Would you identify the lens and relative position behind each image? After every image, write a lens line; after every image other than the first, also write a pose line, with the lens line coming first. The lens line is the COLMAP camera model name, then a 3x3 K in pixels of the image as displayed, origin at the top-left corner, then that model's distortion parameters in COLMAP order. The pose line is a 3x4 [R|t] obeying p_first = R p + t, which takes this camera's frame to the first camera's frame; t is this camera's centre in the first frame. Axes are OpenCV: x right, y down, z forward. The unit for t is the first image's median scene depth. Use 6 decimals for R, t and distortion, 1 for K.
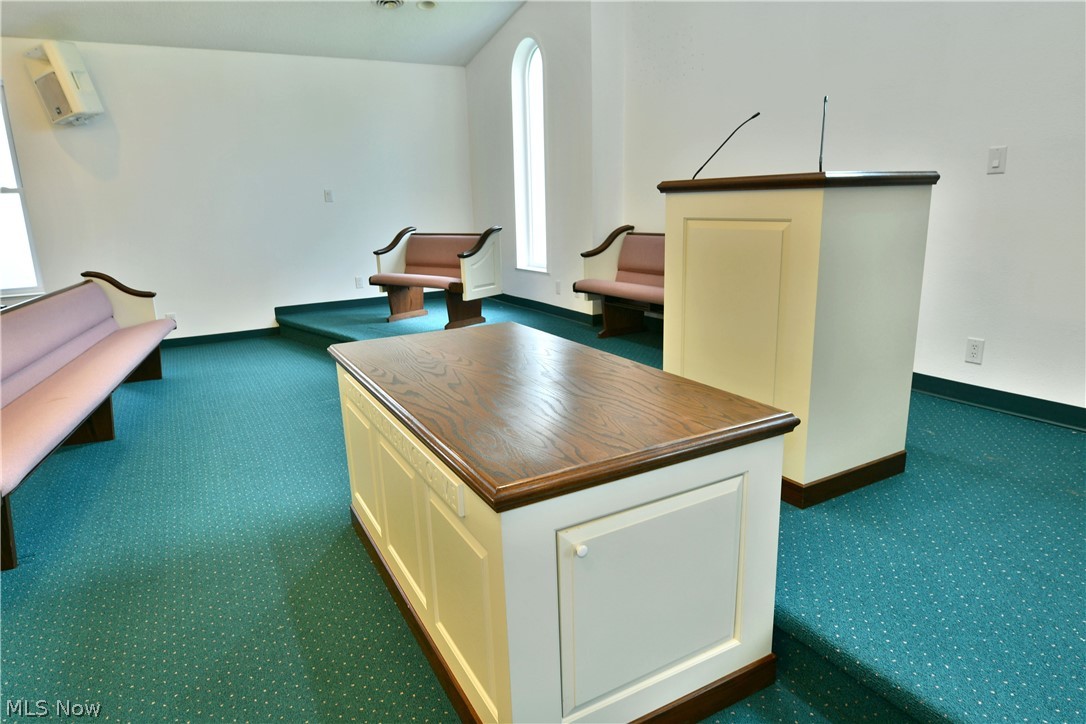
lens RADIAL K [[656.5, 0, 541.4], [0, 656.5, 354.5], [0, 0, 1]] dist [-0.014220, 0.000066]
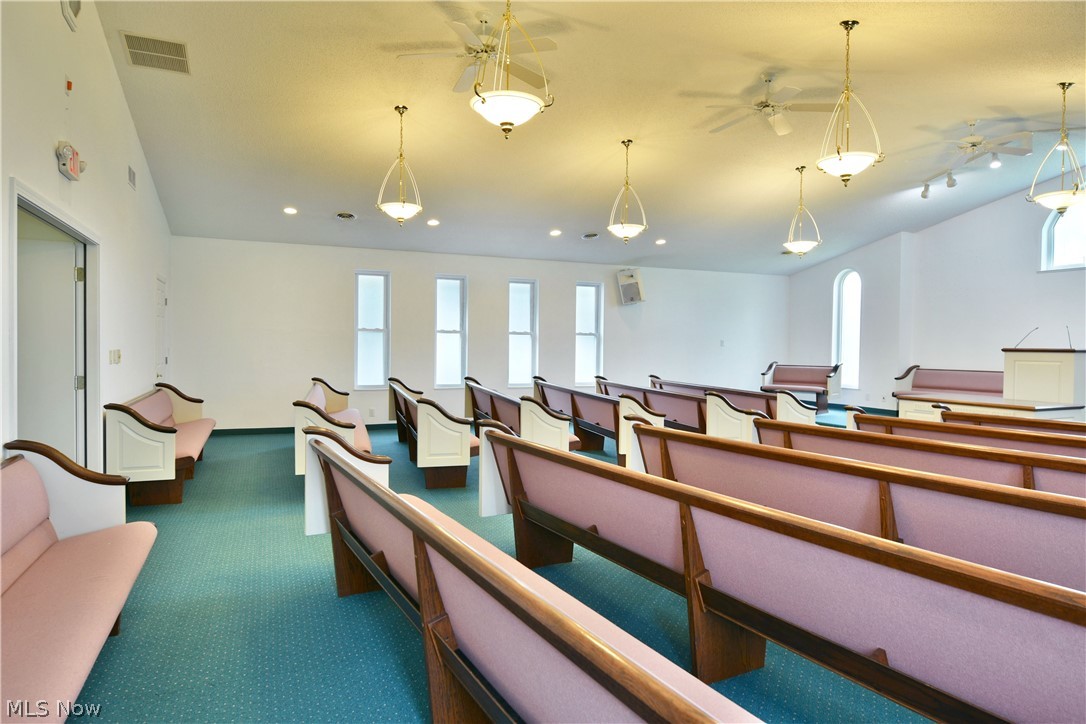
lens RADIAL K [[656.5, 0, 537.8], [0, 656.5, 357.7], [0, 0, 1]] dist [-0.014220, 0.000066]
pose [[0.992521, 0.040748, -0.115072, -0.721503], [-0.063710, 0.976989, -0.203553, 0.237125], [0.104130, 0.209362, 0.972278, -0.960816]]
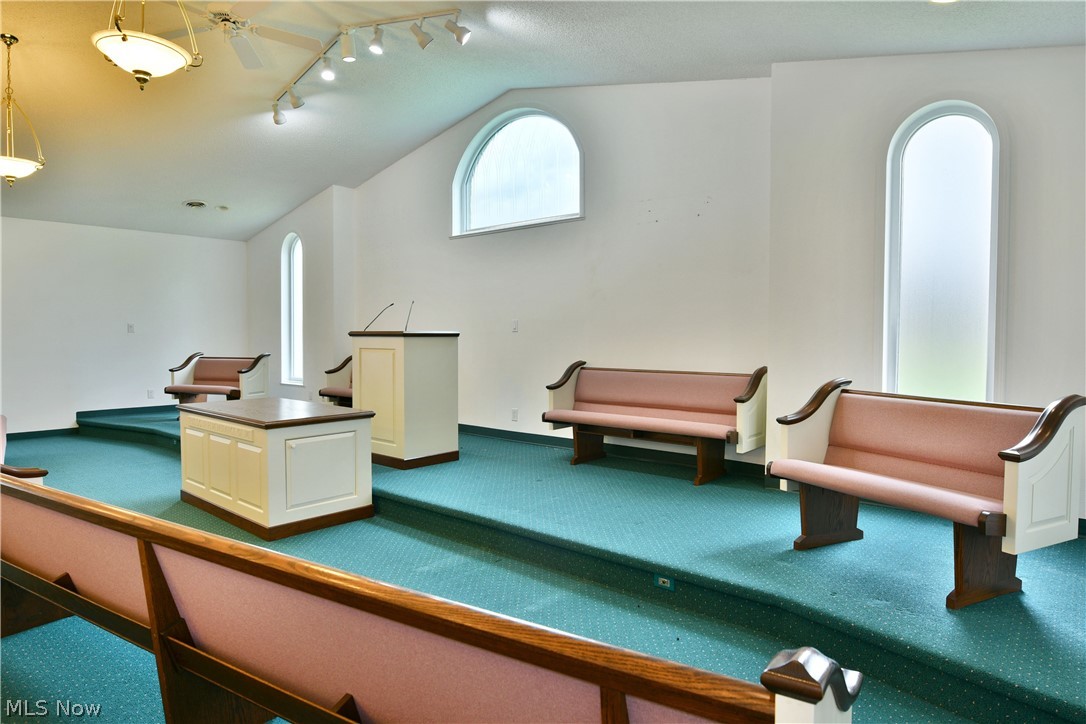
lens RADIAL K [[656.5, 0, 541.7], [0, 656.5, 354.9], [0, 0, 1]] dist [-0.014220, 0.000066]
pose [[0.944665, 0.021825, 0.327311, 0.033865], [0.044994, 0.979734, -0.195186, 0.122429], [-0.324937, 0.199112, 0.924538, -0.554512]]
